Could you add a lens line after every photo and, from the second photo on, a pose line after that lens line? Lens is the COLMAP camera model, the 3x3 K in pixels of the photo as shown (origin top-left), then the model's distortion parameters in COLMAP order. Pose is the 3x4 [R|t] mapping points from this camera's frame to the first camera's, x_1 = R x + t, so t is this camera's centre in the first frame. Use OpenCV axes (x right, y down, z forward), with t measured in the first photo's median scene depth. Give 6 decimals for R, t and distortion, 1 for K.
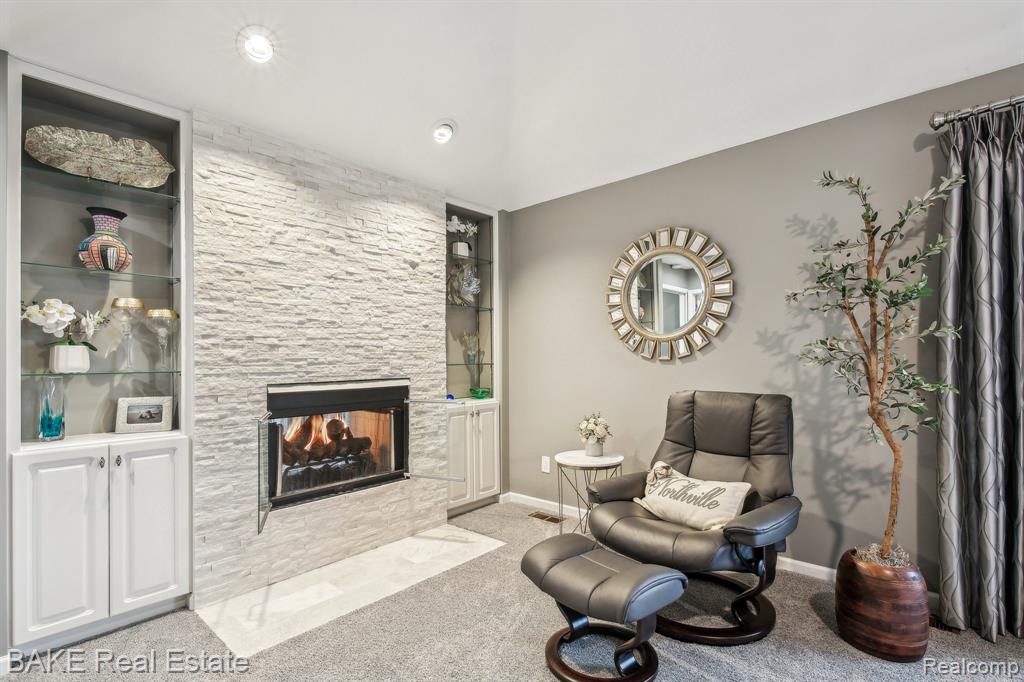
lens RADIAL K [[478.4, 0, 509.9], [0, 478.4, 354.6], [0, 0, 1]] dist [-0.001599, -0.001081]
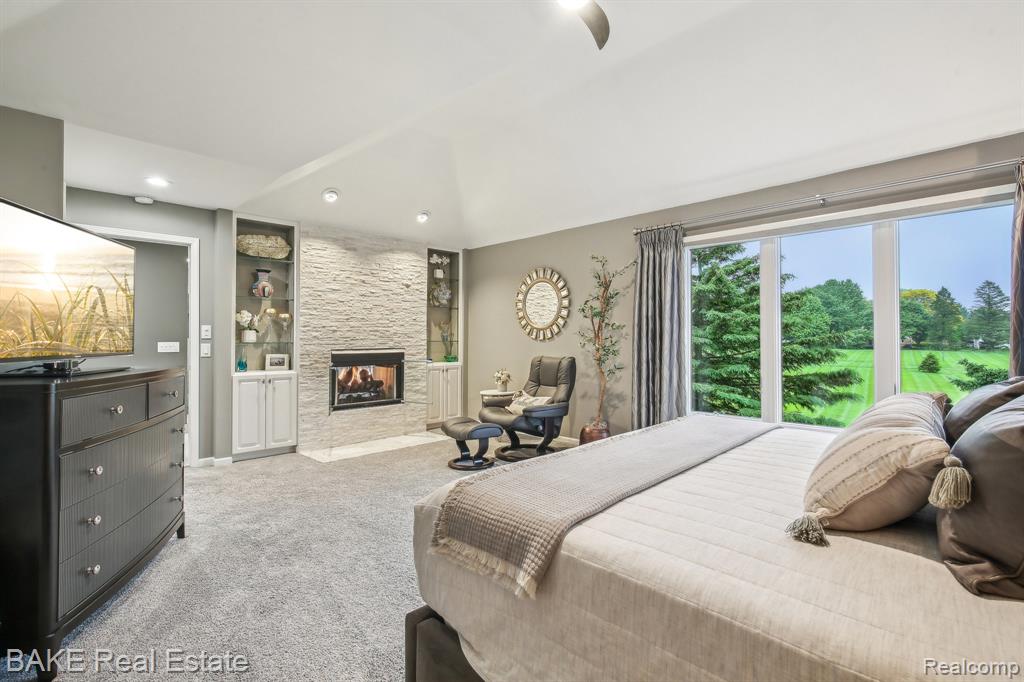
lens RADIAL K [[473.3, 0, 515.2], [0, 473.3, 332.8], [0, 0, 1]] dist [0.000661, -0.000078]
pose [[0.998766, 0.010289, -0.048594, 0.339604], [-0.010379, 0.999945, -0.001608, -0.013046], [0.048575, 0.002111, 0.998817, -0.889035]]
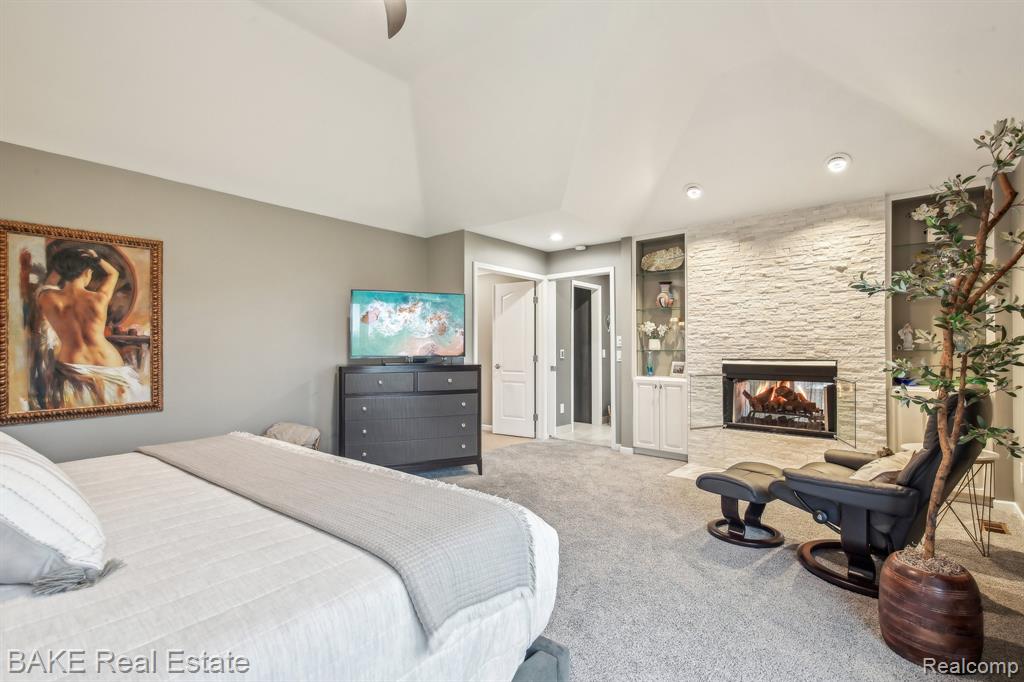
lens RADIAL K [[473.2, 0, 506.6], [0, 473.2, 341.4], [0, 0, 1]] dist [-0.000097, -0.000672]
pose [[0.030019, -0.000089, -0.999549, 1.144673], [0.012692, 0.999919, 0.000292, -0.013361], [0.999469, -0.012695, 0.030017, 0.109685]]
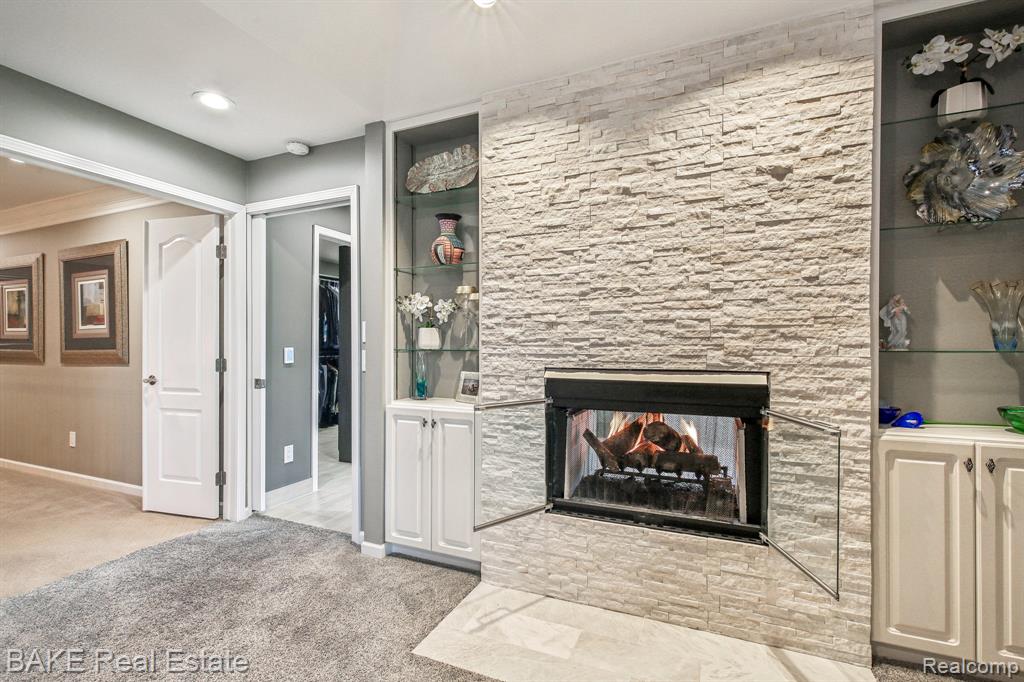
lens RADIAL K [[473.2, 0, 506.6], [0, 473.2, 341.4], [0, 0, 1]] dist [-0.000097, -0.000672]
pose [[0.310059, 0.010038, -0.950664, 0.265369], [0.007719, 0.999885, 0.013076, 0.002036], [0.950686, -0.011392, 0.309946, 0.595849]]
